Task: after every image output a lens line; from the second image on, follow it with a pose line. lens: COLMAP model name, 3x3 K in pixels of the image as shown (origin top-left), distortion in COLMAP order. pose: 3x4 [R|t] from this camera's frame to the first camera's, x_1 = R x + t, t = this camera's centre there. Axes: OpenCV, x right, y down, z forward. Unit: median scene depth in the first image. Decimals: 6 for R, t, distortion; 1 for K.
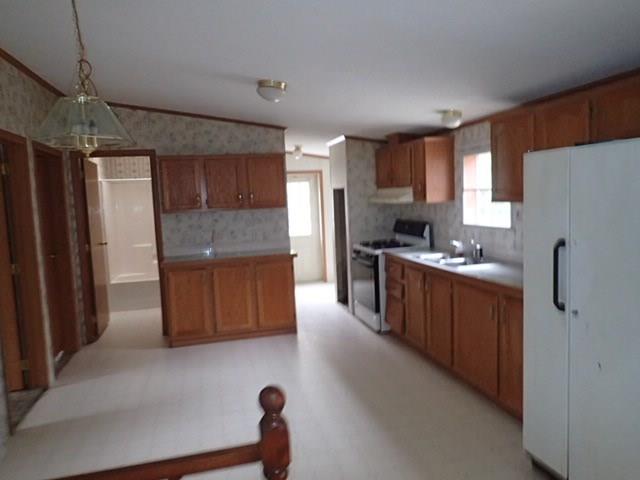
lens RADIAL K [[473.2, 0, 320.0], [0, 473.2, 240.0], [0, 0, 1]] dist [0.005090, -0.007575]
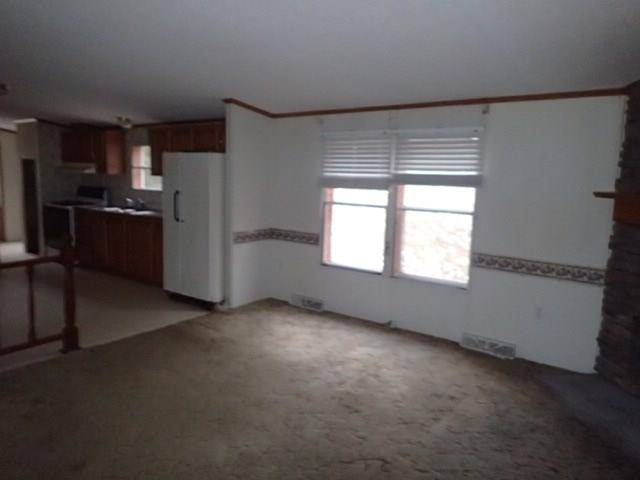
lens RADIAL K [[473.2, 0, 320.0], [0, 473.2, 240.0], [0, 0, 1]] dist [0.005090, -0.007575]
pose [[0.776257, -0.023408, 0.629982, -0.182562], [-0.001897, 0.999219, 0.039465, 0.063081], [-0.630414, -0.031830, 0.775606, -0.542372]]
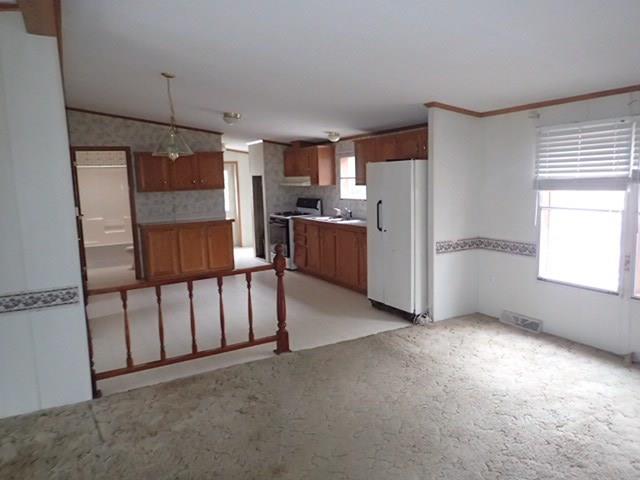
lens RADIAL K [[473.2, 0, 320.0], [0, 473.2, 240.0], [0, 0, 1]] dist [0.005090, -0.007575]
pose [[0.970068, -0.019777, 0.242025, -0.150979], [0.012717, 0.999448, 0.030701, 0.050987], [-0.242498, -0.026704, 0.969784, -0.519423]]
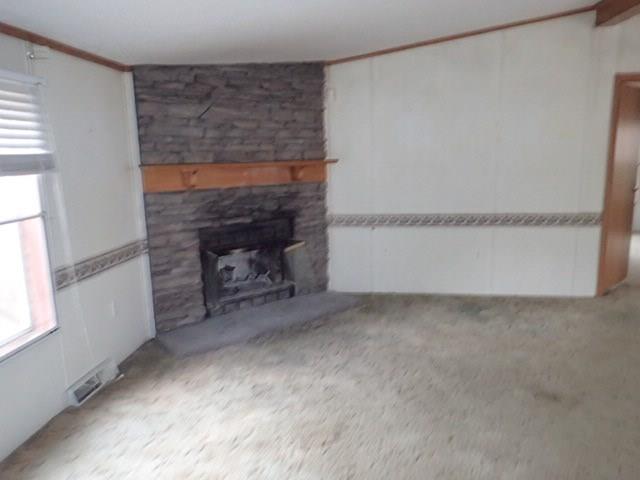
lens RADIAL K [[473.2, 0, 320.0], [0, 473.2, 240.0], [0, 0, 1]] dist [0.005090, -0.007575]
pose [[-0.937893, -0.001352, 0.346923, 0.057022], [0.091704, 0.963458, 0.251673, -0.025166], [-0.334586, 0.267856, -0.903496, 0.282731]]
